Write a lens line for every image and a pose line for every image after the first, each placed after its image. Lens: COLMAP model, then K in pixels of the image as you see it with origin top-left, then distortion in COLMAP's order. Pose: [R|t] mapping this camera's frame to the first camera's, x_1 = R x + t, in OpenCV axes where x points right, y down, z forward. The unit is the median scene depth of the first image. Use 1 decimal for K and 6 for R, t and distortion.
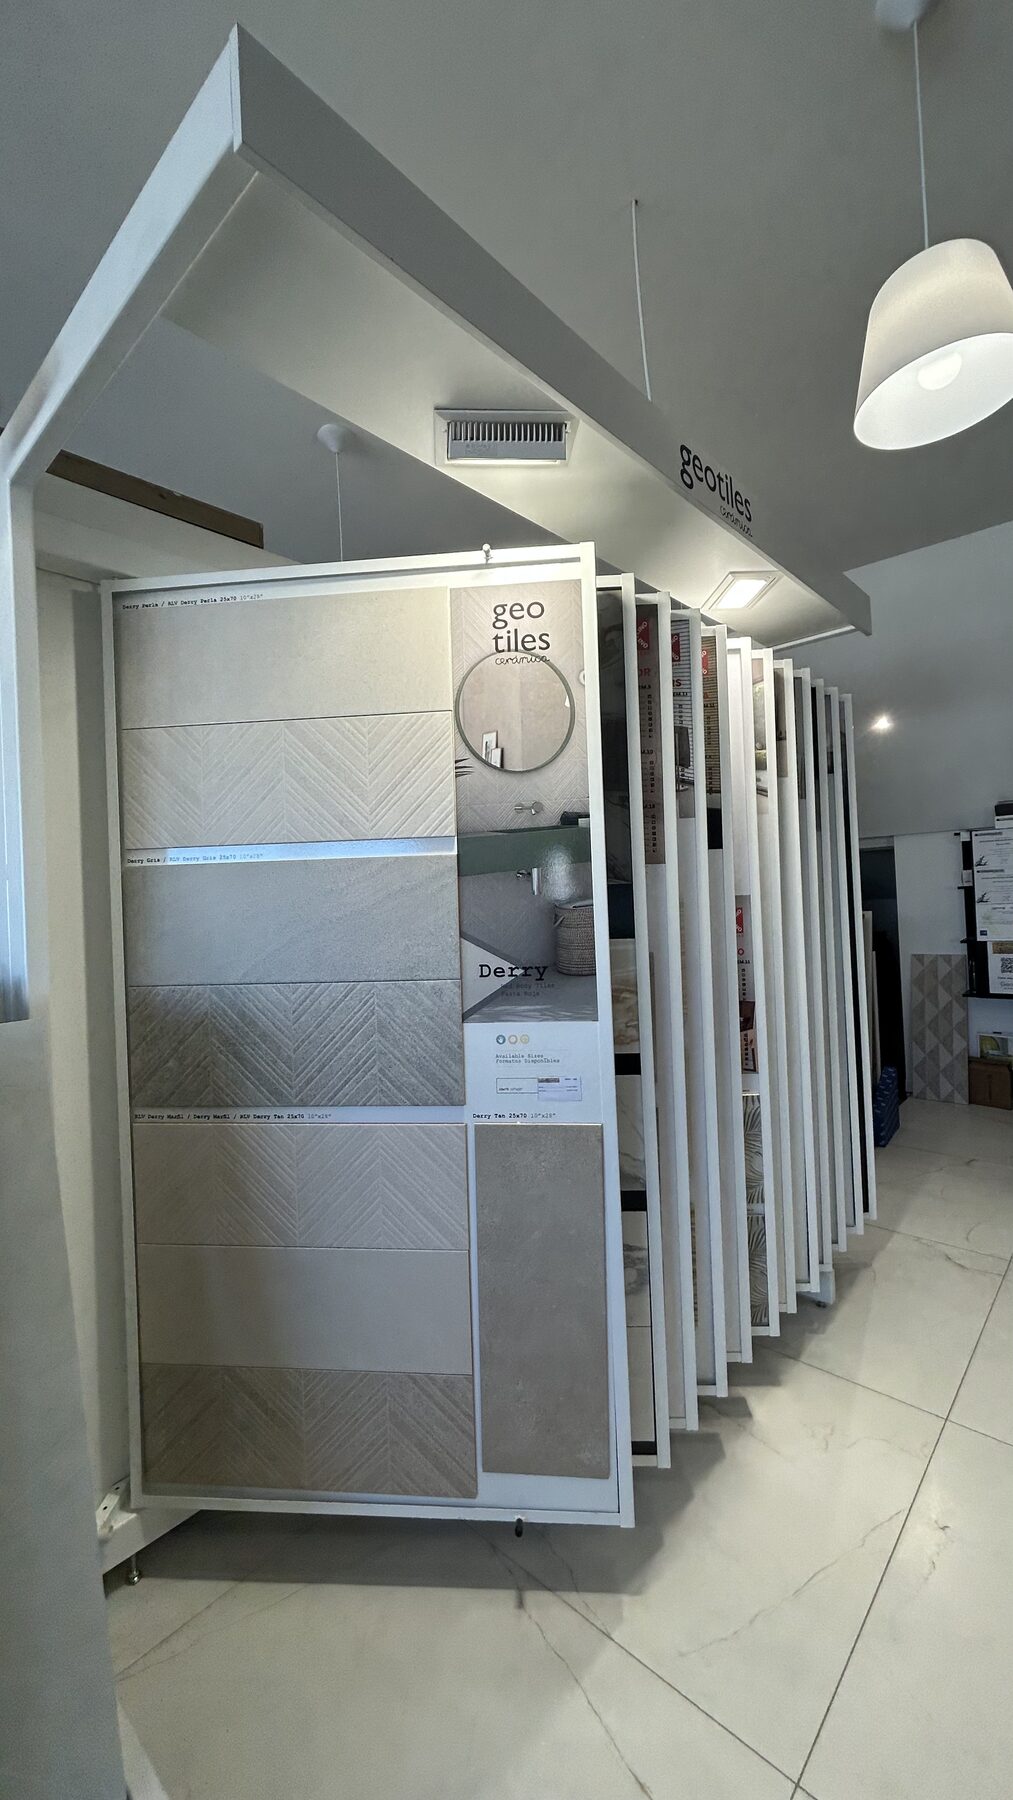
lens RADIAL K [[722.4, 0, 515.1], [0, 722.4, 896.0], [0, 0, 1]] dist [-0.009384, 0.005391]
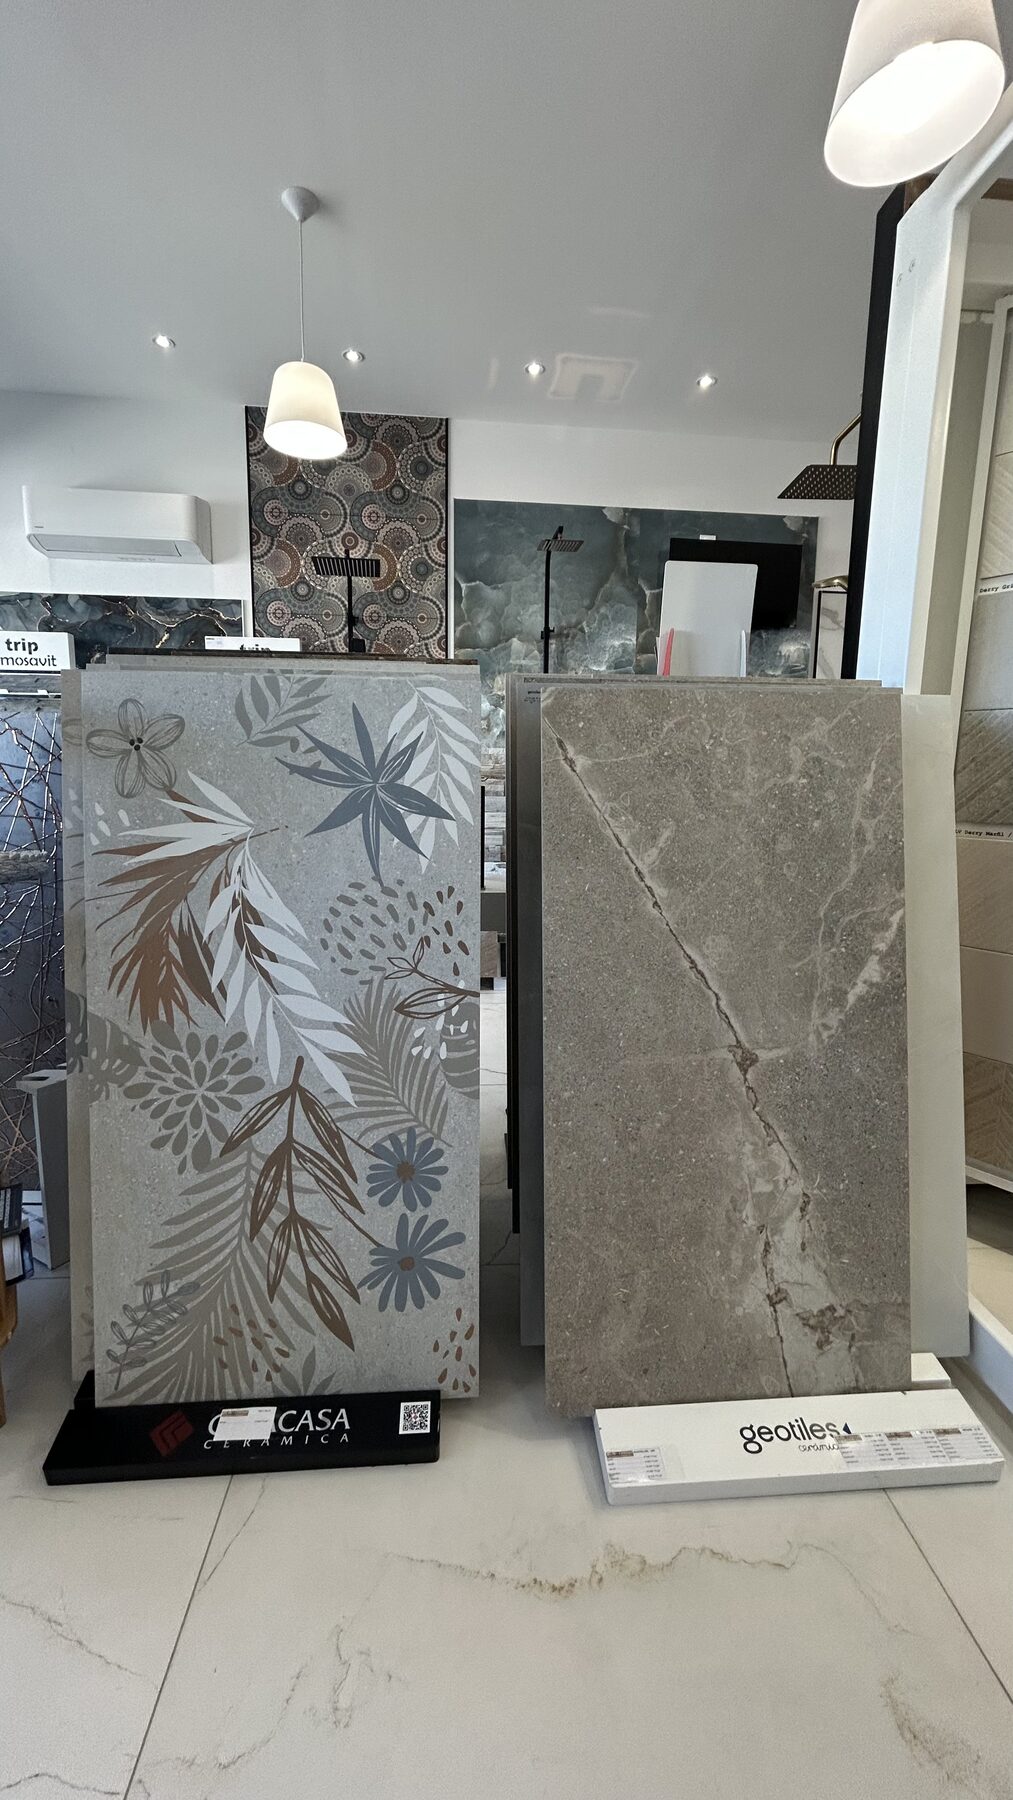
lens RADIAL K [[722.4, 0, 515.1], [0, 722.4, 896.0], [0, 0, 1]] dist [-0.009384, 0.005391]
pose [[0.724682, 0.156218, -0.671142, -0.253146], [-0.044959, 0.982607, 0.180171, 0.235401], [0.687615, -0.100393, 0.719101, -0.283376]]
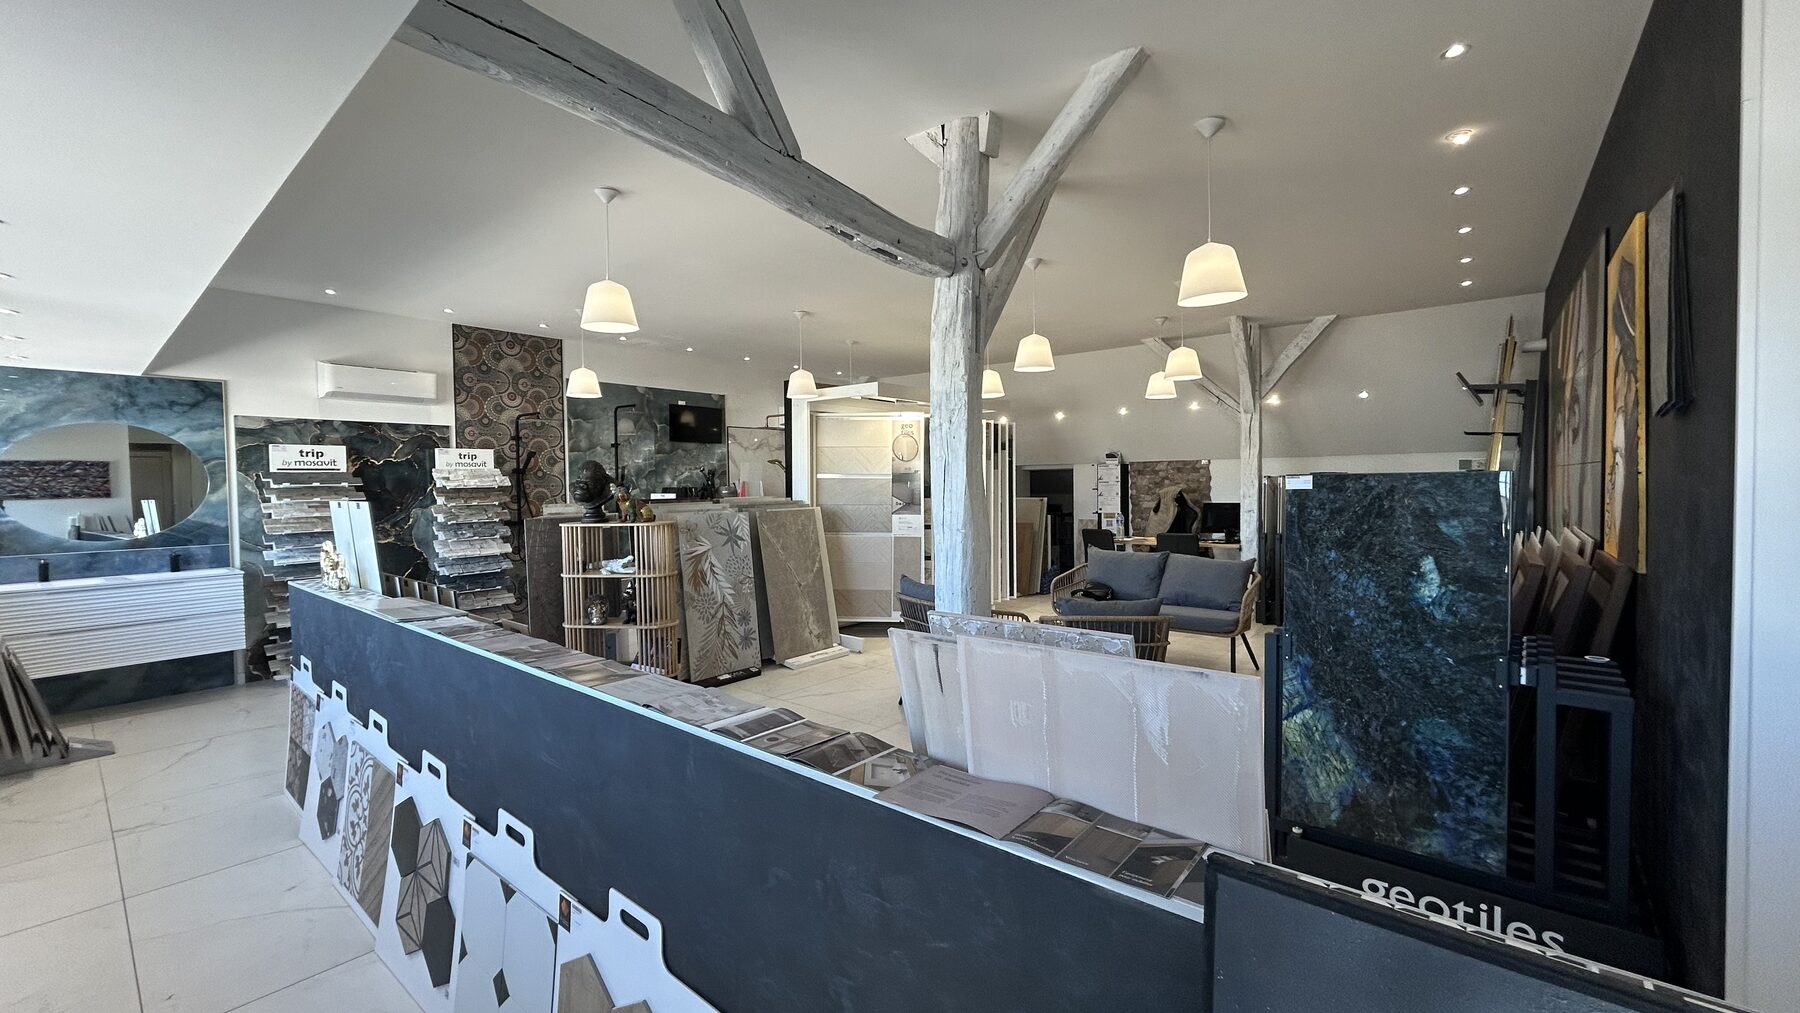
lens RADIAL K [[722.4, 0, 896.5], [0, 722.4, 500.1], [0, 0, 1]] dist [-0.009384, 0.005391]
pose [[0.998503, 0.034451, 0.042475, -0.233440], [-0.035625, 0.998995, 0.027186, -0.042435], [-0.041496, -0.028658, 0.998728, -3.511965]]
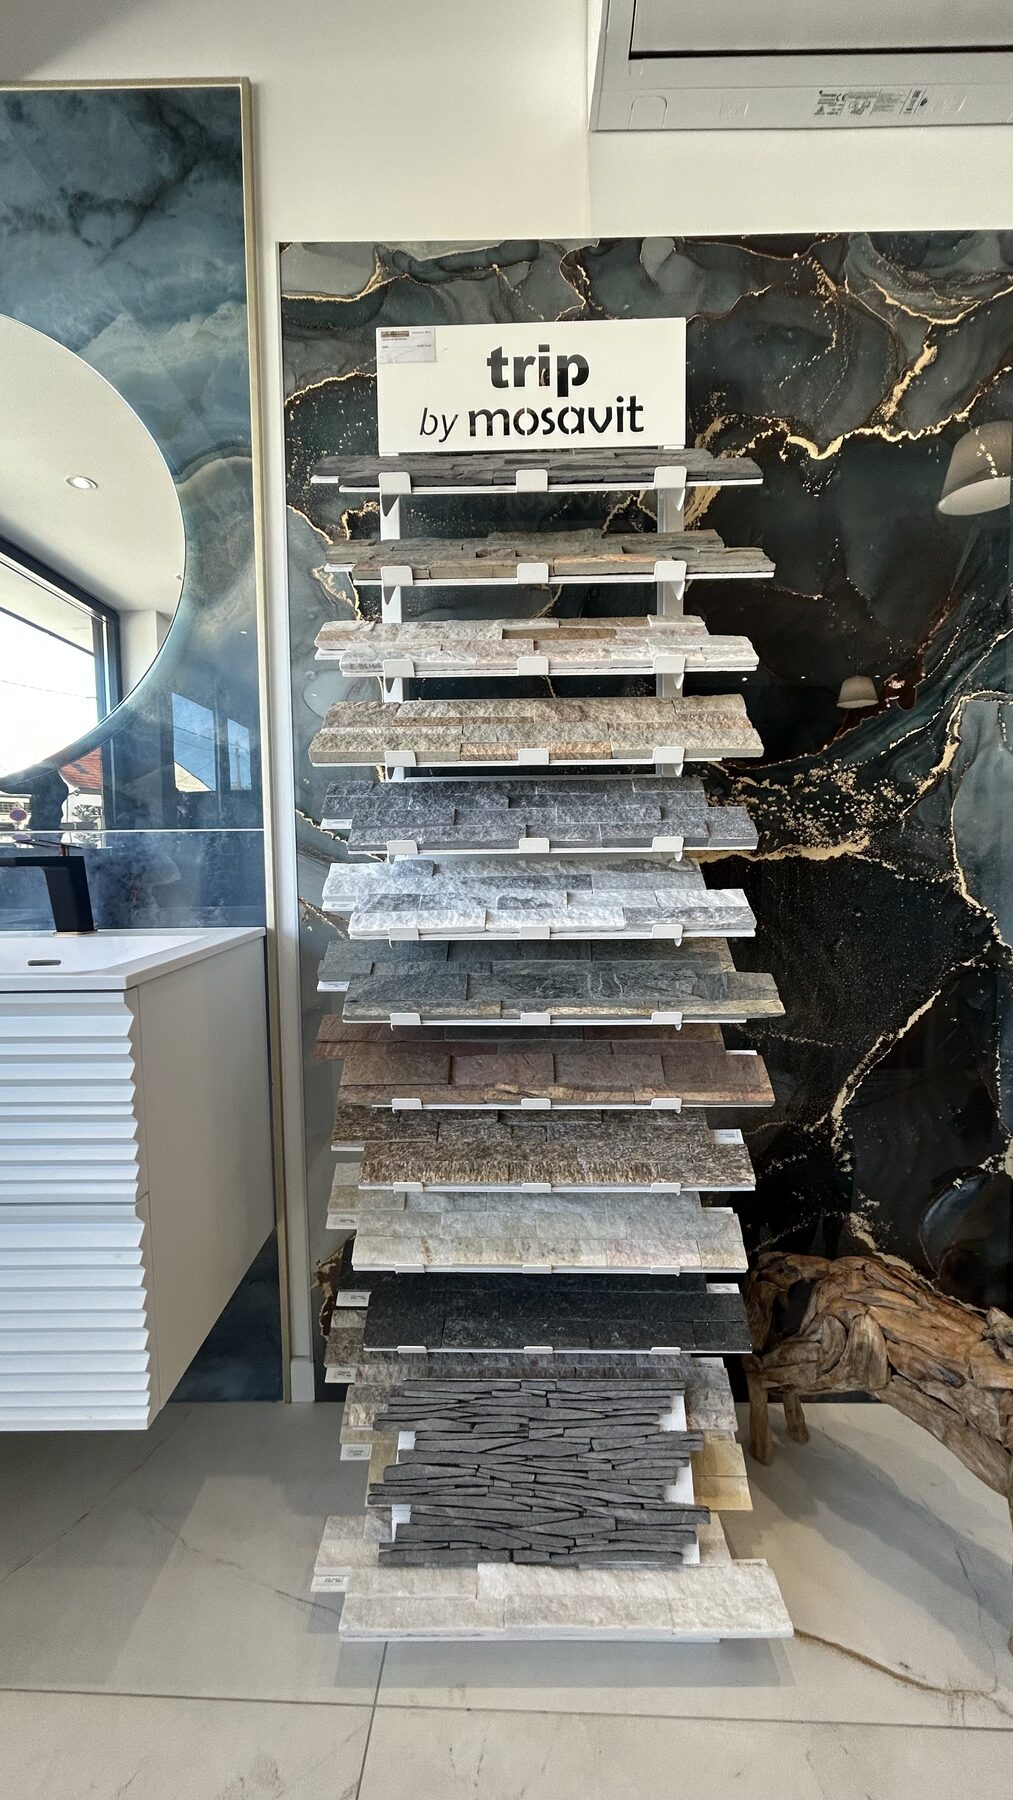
lens RADIAL K [[722.4, 0, 515.1], [0, 722.4, 896.0], [0, 0, 1]] dist [-0.009384, 0.005391]
pose [[0.653310, 0.099523, -0.750521, -2.560804], [-0.020766, 0.993305, 0.113642, 0.369985], [0.756806, -0.058658, 0.651002, -0.134345]]
